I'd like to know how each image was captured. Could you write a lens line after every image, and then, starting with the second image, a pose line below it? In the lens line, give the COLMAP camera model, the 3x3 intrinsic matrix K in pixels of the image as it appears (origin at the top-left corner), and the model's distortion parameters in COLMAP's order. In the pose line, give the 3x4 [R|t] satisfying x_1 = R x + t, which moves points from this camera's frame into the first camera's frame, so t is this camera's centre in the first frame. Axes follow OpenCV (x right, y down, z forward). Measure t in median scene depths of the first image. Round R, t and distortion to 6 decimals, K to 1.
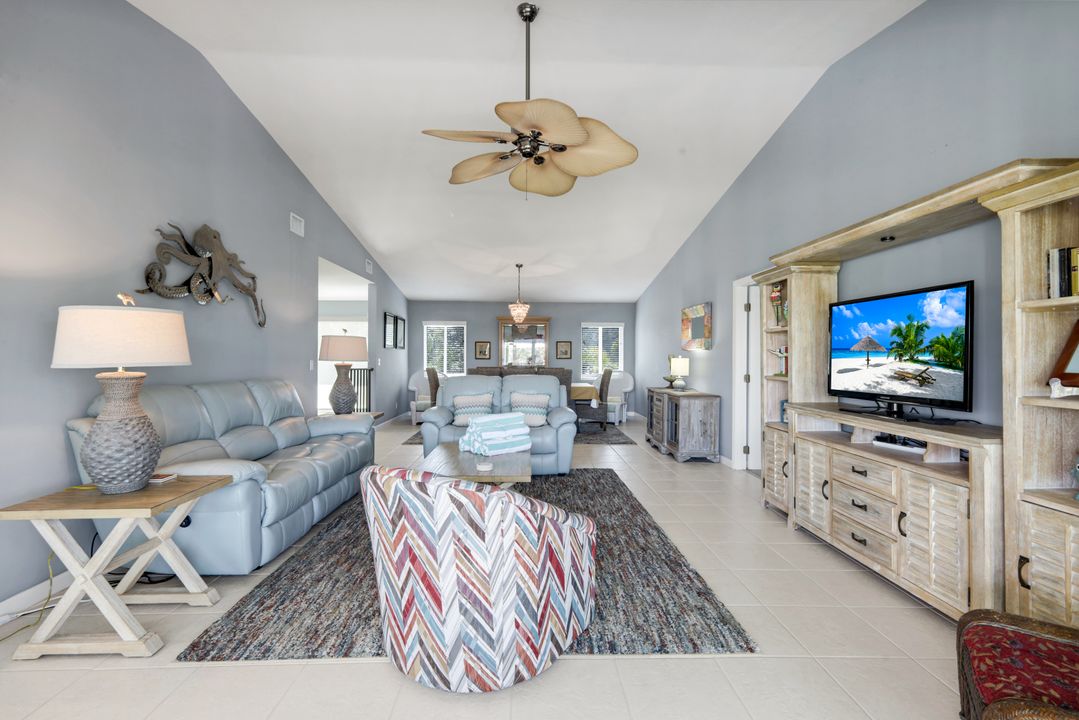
lens RADIAL K [[470.9, 0, 539.8], [0, 470.9, 349.4], [0, 0, 1]] dist [0.007693, -0.000027]
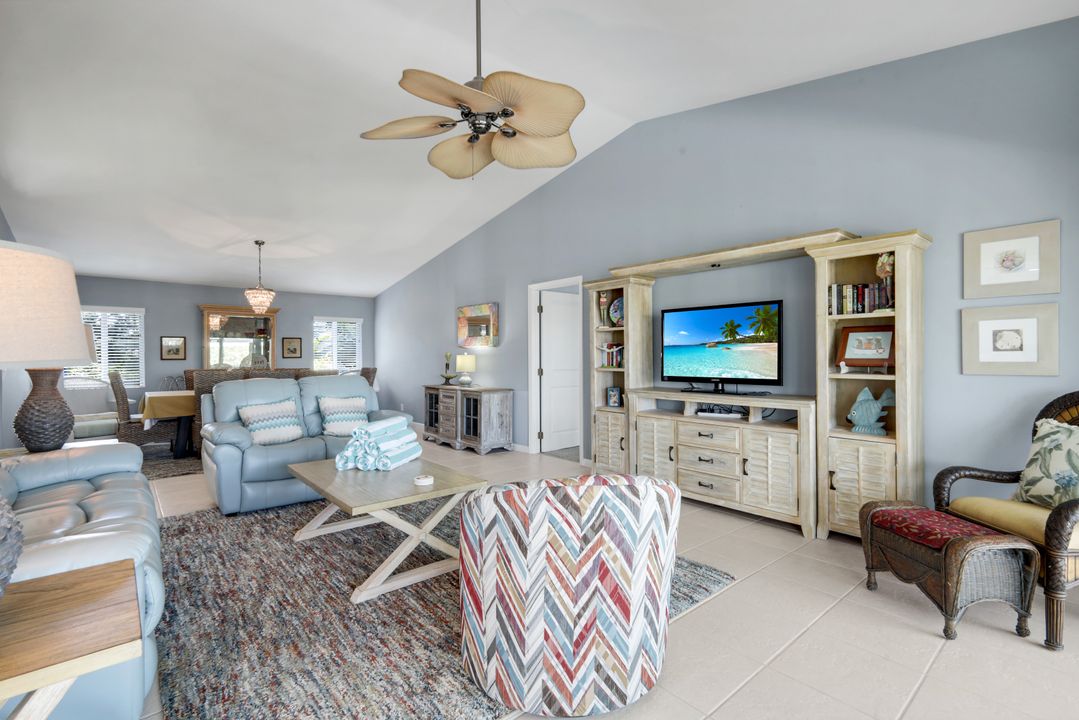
lens RADIAL K [[470.9, 0, 546.2], [0, 470.9, 348.3], [0, 0, 1]] dist [0.007693, -0.000027]
pose [[0.795129, 0.000653, 0.606440, -0.505353], [-0.000685, 1.000000, -0.000180, 0.009940], [-0.606440, -0.000272, 0.795129, 0.202467]]
